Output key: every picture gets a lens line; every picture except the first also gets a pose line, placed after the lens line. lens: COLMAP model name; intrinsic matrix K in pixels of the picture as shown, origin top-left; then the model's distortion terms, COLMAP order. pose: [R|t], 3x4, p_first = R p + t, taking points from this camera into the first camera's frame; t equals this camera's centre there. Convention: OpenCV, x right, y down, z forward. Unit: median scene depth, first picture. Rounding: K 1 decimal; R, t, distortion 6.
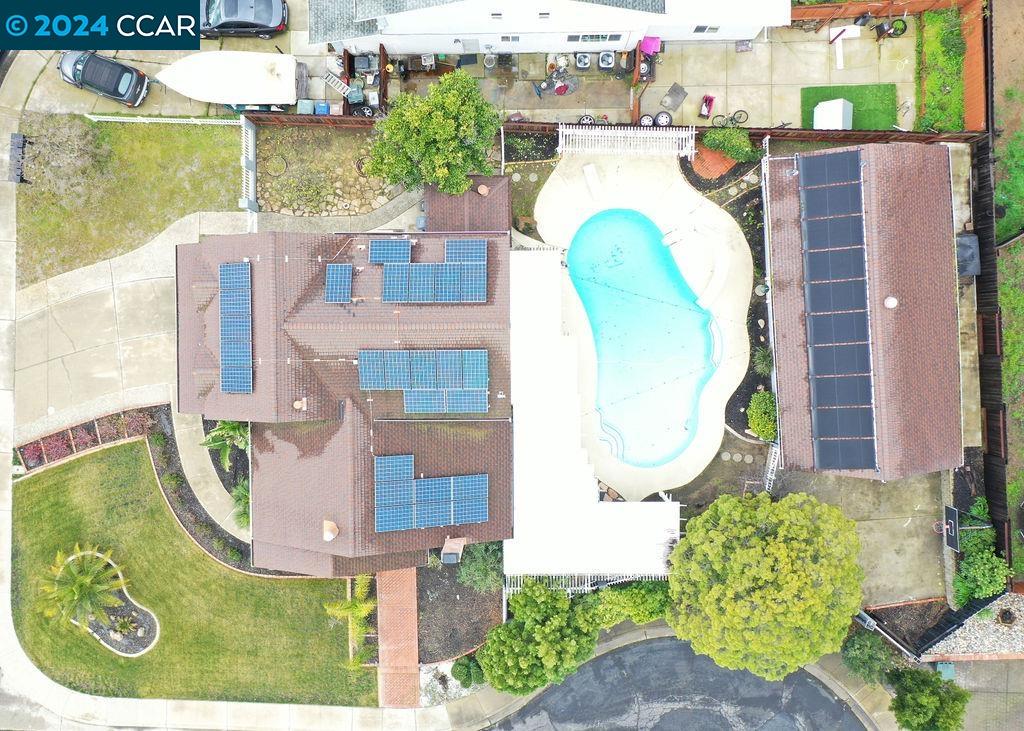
lens RADIAL K [[858.5, 0, 512.0], [0, 858.5, 365.5], [0, 0, 1]] dist [0.006846, 0.009948]
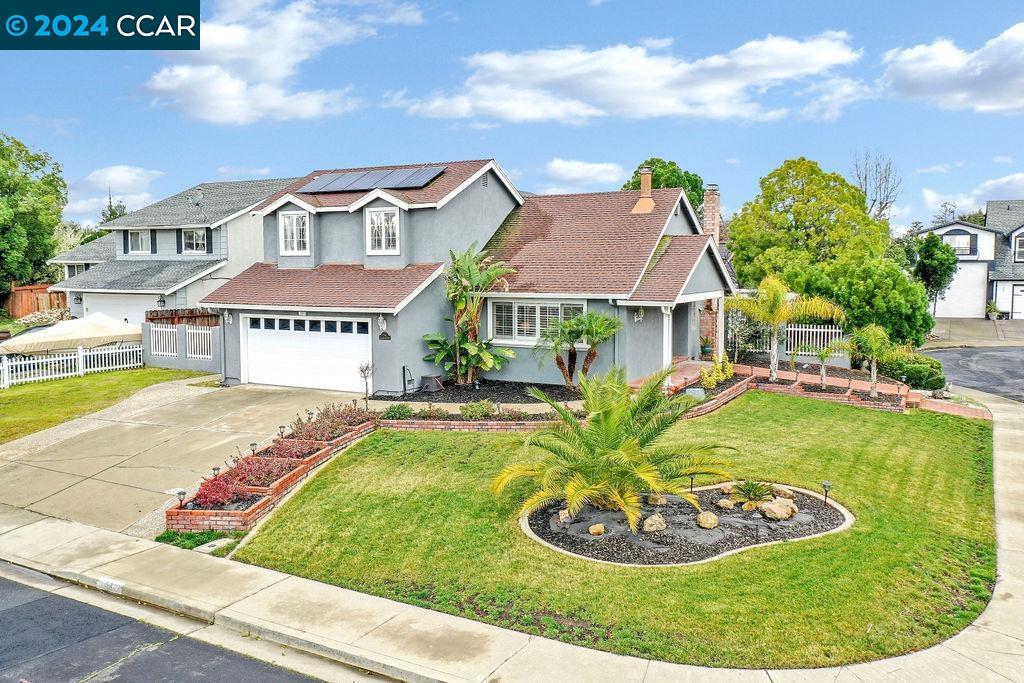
lens RADIAL K [[817.9, 0, 521.4], [0, 817.9, 338.6], [0, 0, 1]] dist [0.008833, 0.007208]
pose [[0.456888, -0.069824, 0.886780, -0.795392], [0.889389, 0.018493, -0.456777, 0.370996], [0.015495, 0.997388, 0.070550, 0.901333]]
